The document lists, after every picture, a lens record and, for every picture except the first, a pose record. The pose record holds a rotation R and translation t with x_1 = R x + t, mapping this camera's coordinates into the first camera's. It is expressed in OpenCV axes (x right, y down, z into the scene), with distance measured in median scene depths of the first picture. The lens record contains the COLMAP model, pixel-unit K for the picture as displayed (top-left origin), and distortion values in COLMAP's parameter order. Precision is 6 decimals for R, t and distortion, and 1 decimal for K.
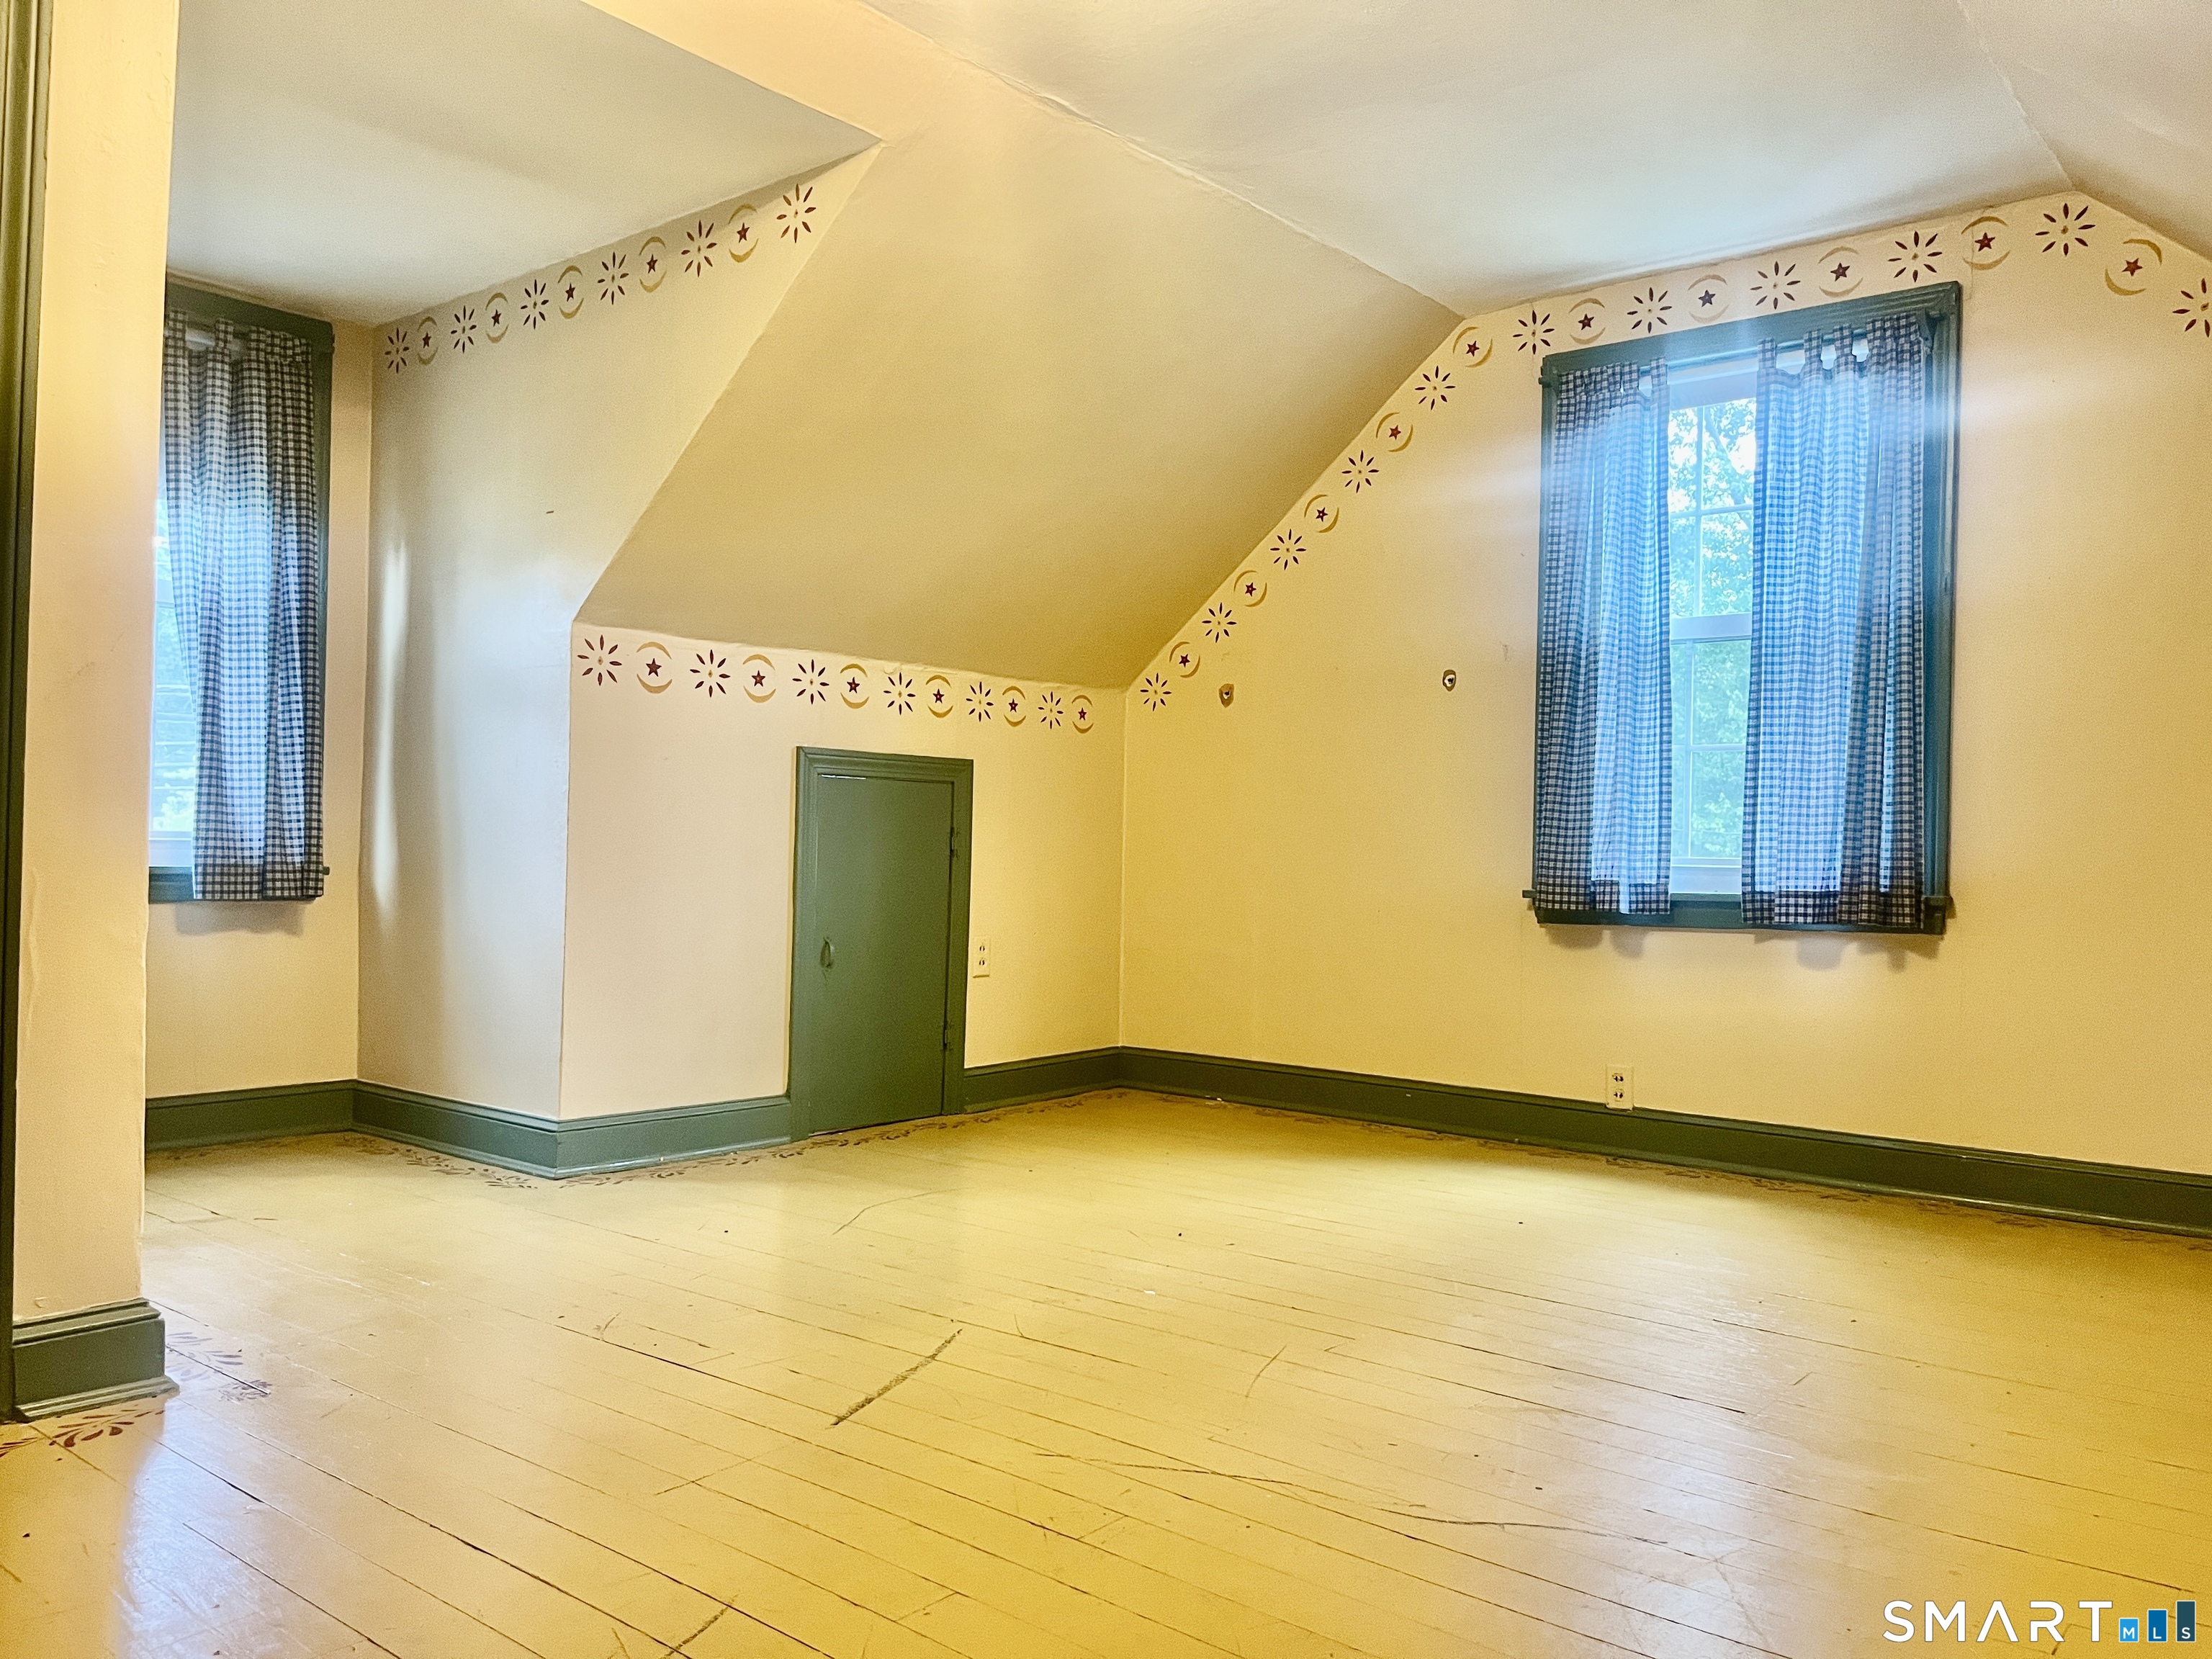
lens RADIAL K [[1671.2, 0, 1106.0], [0, 1671.2, 829.5], [0, 0, 1]] dist [-0.013569, -0.006976]
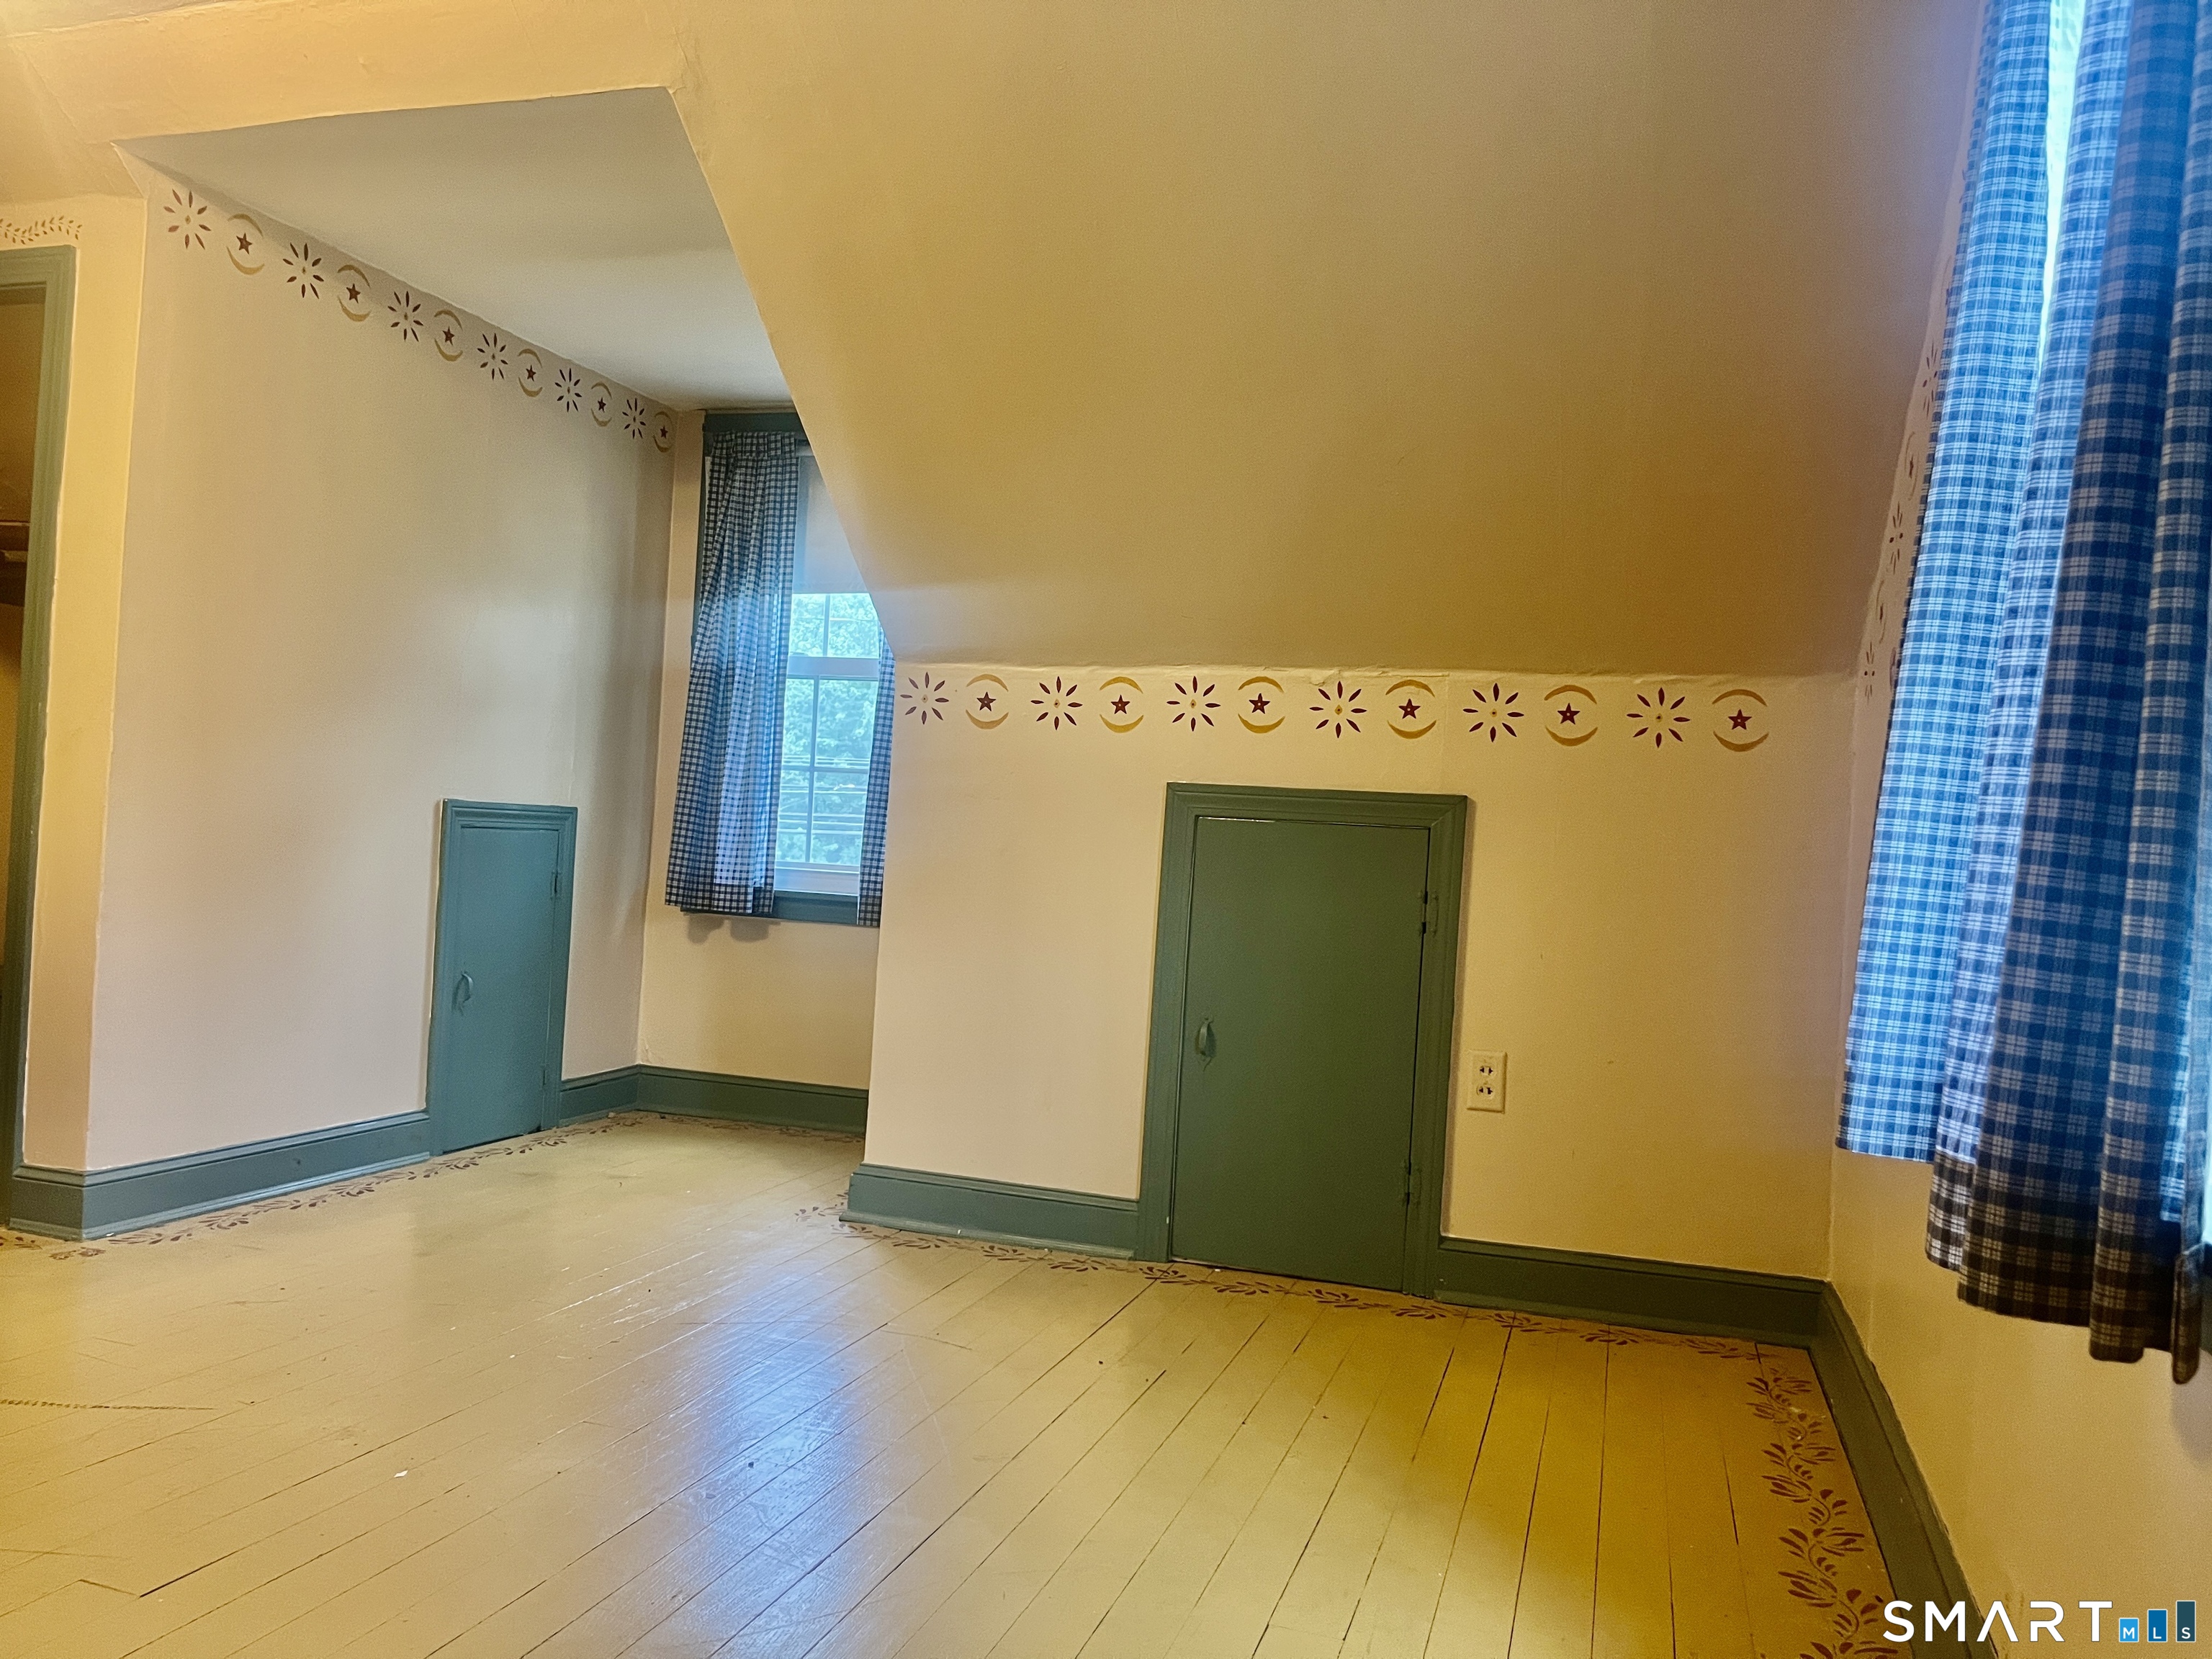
lens RADIAL K [[1671.2, 0, 1106.0], [0, 1671.2, 829.5], [0, 0, 1]] dist [-0.013569, -0.006976]
pose [[0.371525, -0.026208, -0.928053, 0.566278], [-0.046115, 0.997847, -0.046640, 0.013391], [0.927277, 0.060125, 0.369516, 0.661970]]
